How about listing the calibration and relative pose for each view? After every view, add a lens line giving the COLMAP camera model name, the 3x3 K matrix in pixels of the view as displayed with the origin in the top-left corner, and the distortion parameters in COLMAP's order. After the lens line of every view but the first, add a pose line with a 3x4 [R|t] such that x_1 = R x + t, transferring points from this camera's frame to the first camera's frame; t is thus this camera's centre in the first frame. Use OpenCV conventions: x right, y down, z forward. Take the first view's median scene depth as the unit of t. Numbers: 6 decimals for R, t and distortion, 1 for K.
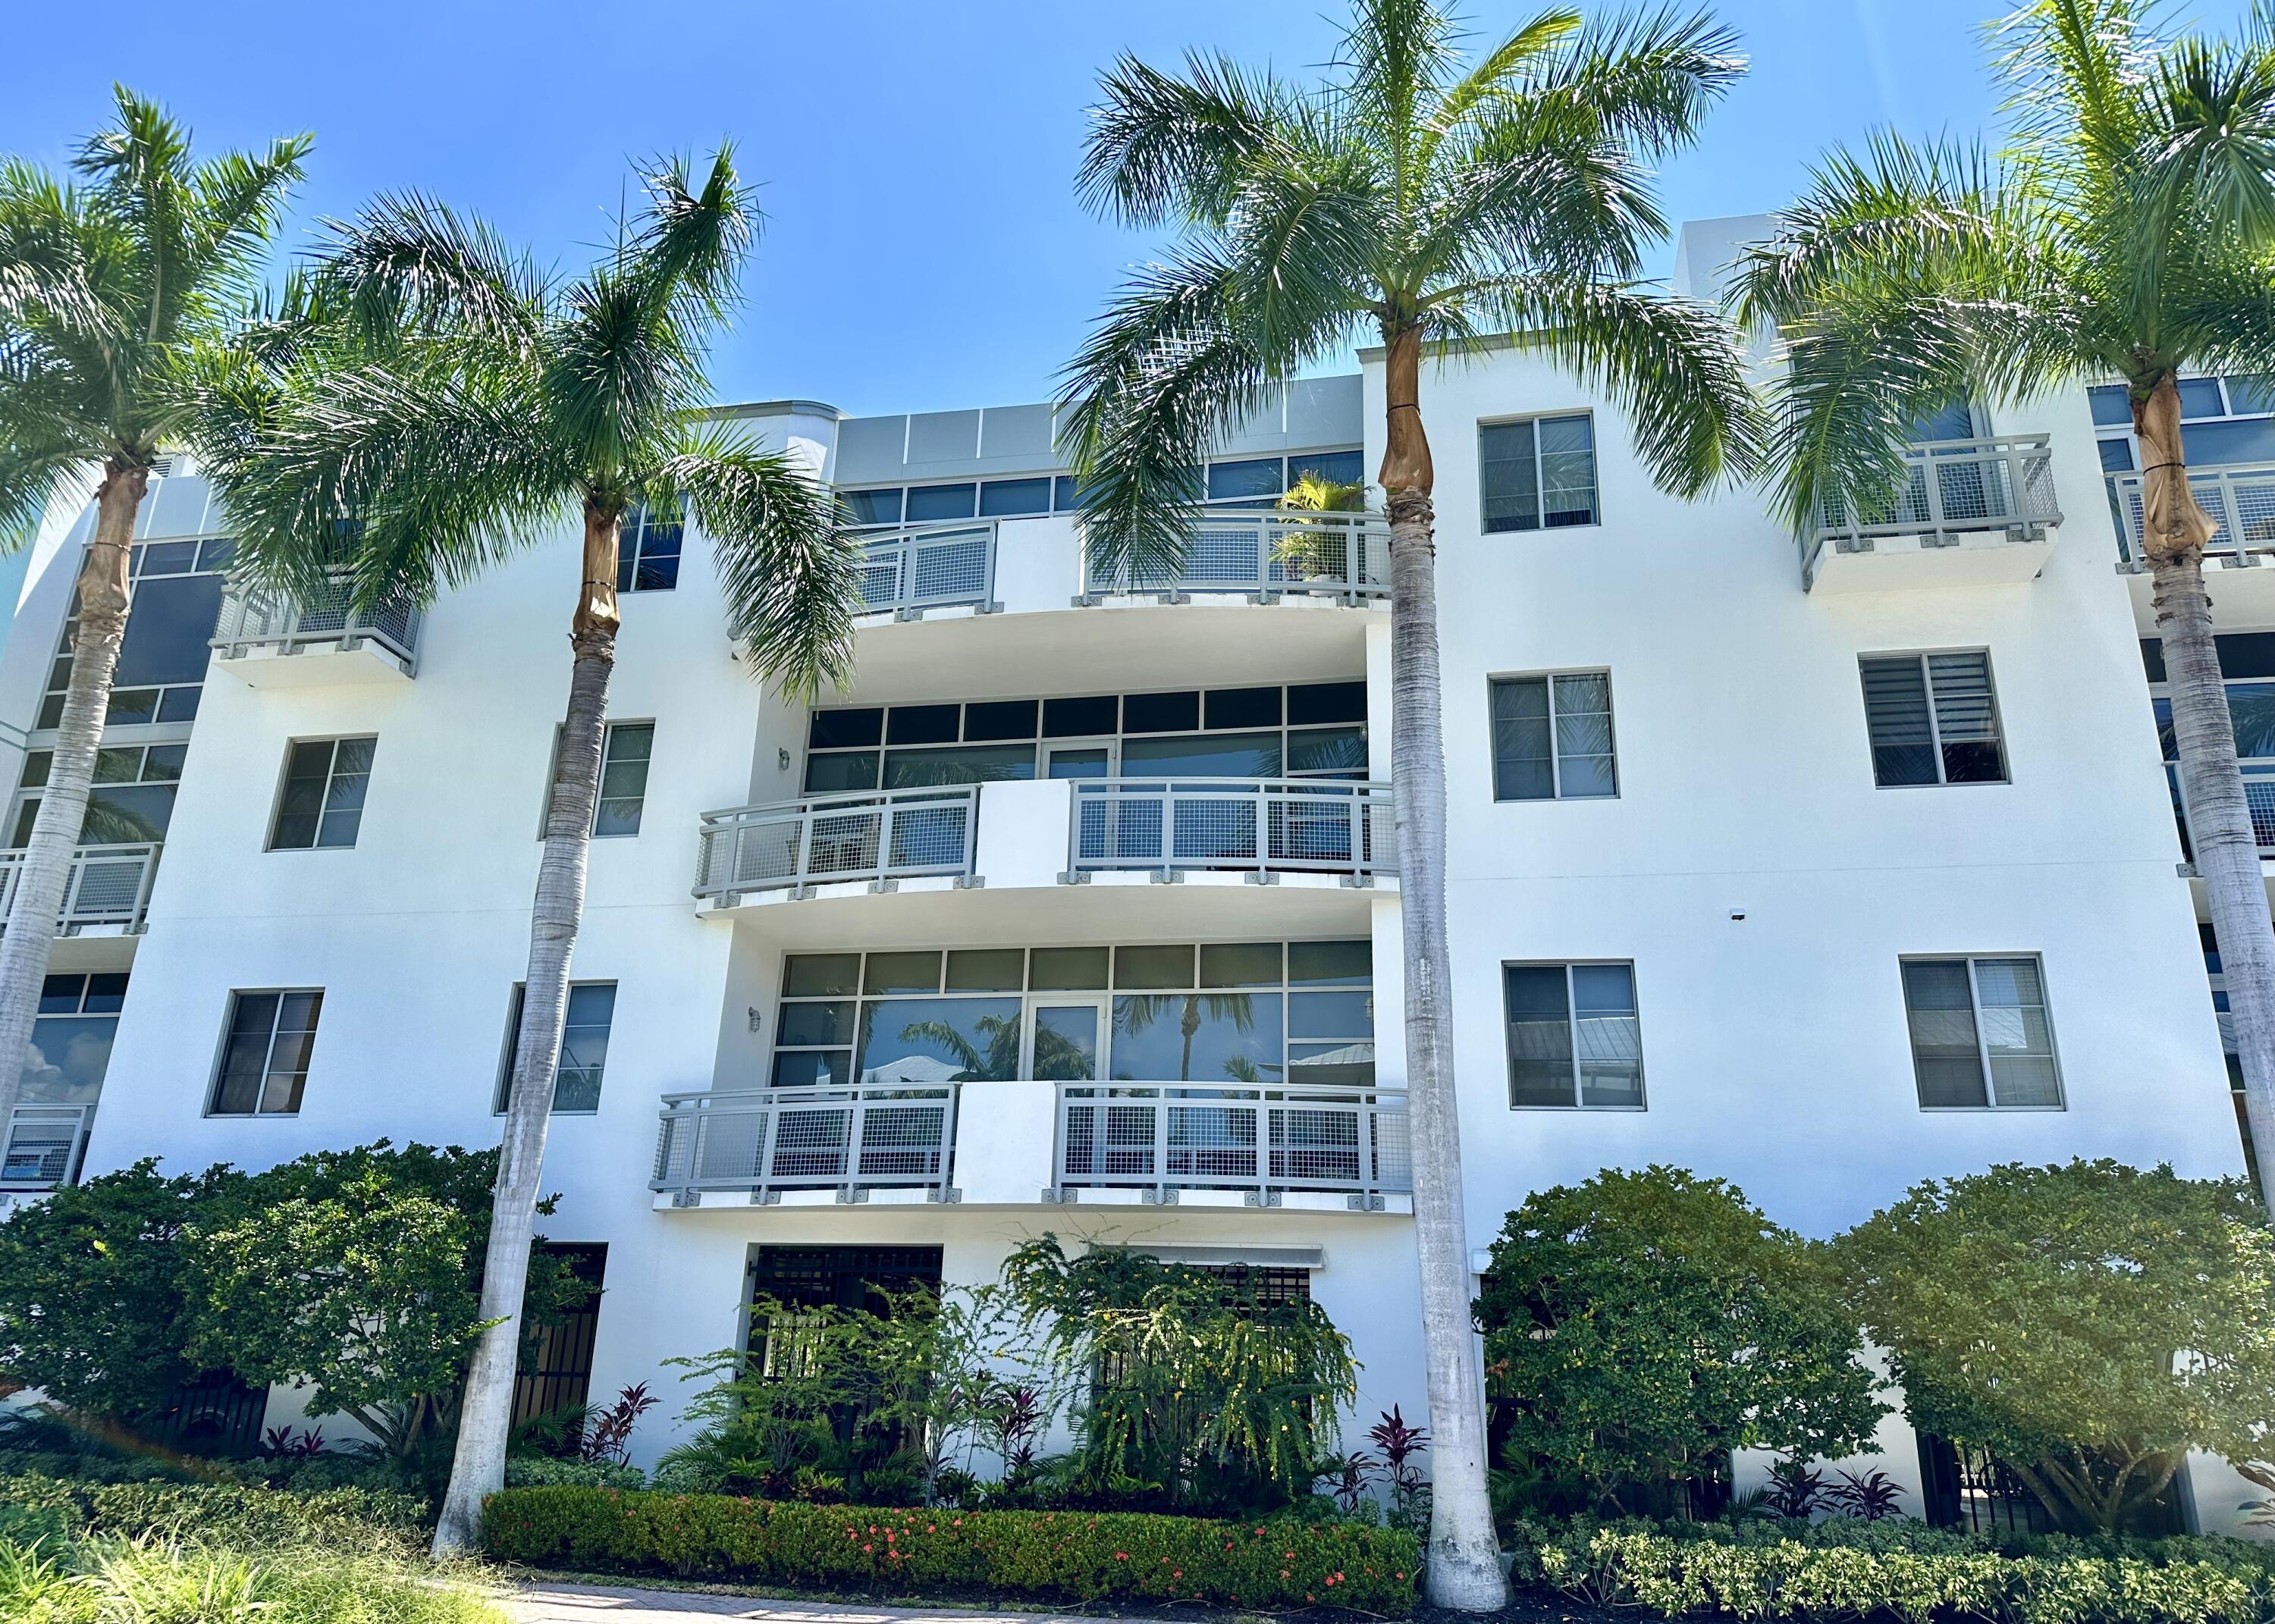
lens RADIAL K [[1676.9, 0, 1139.1], [0, 1676.9, 738.8], [0, 0, 1]] dist [-0.002397, 0.000011]
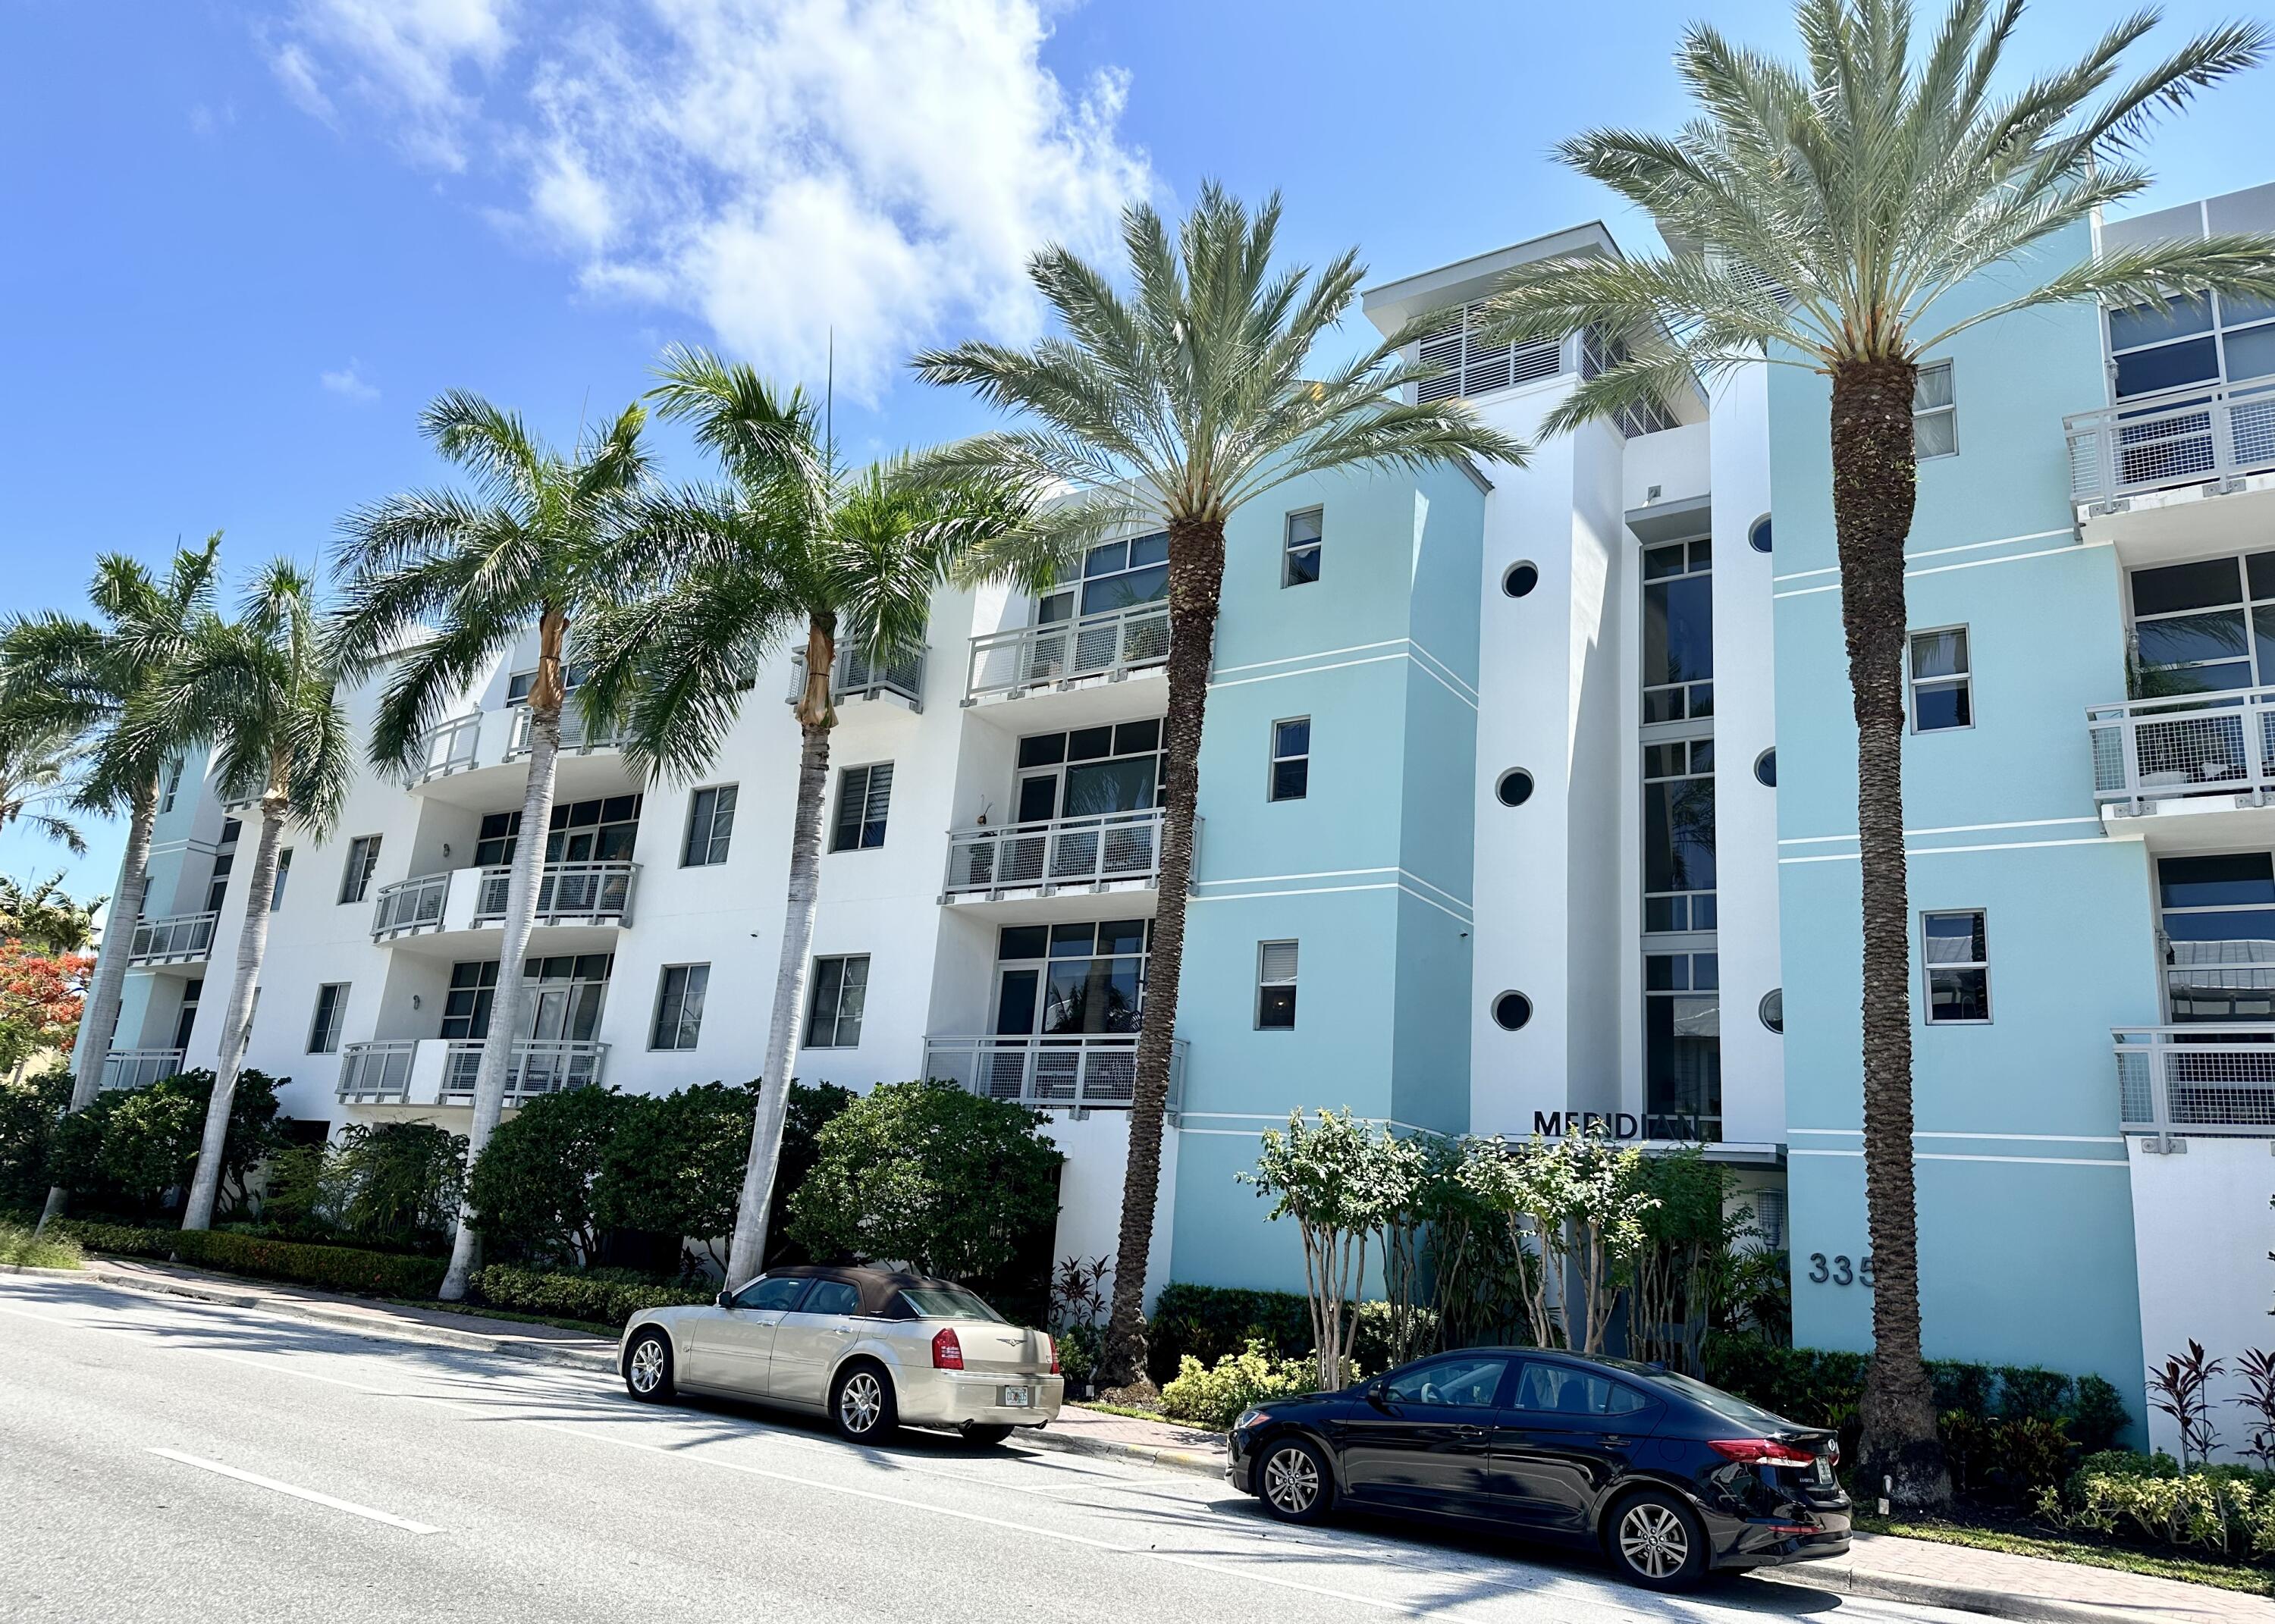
lens RADIAL K [[1638.8, 0, 1137.5], [0, 1638.8, 812.0], [0, 0, 1]] dist [-0.000948, -0.000381]
pose [[0.887122, -0.057618, -0.457924, 1.264094], [0.093089, 0.994123, 0.055253, -0.060498], [0.452050, -0.091644, 0.887273, -0.191842]]
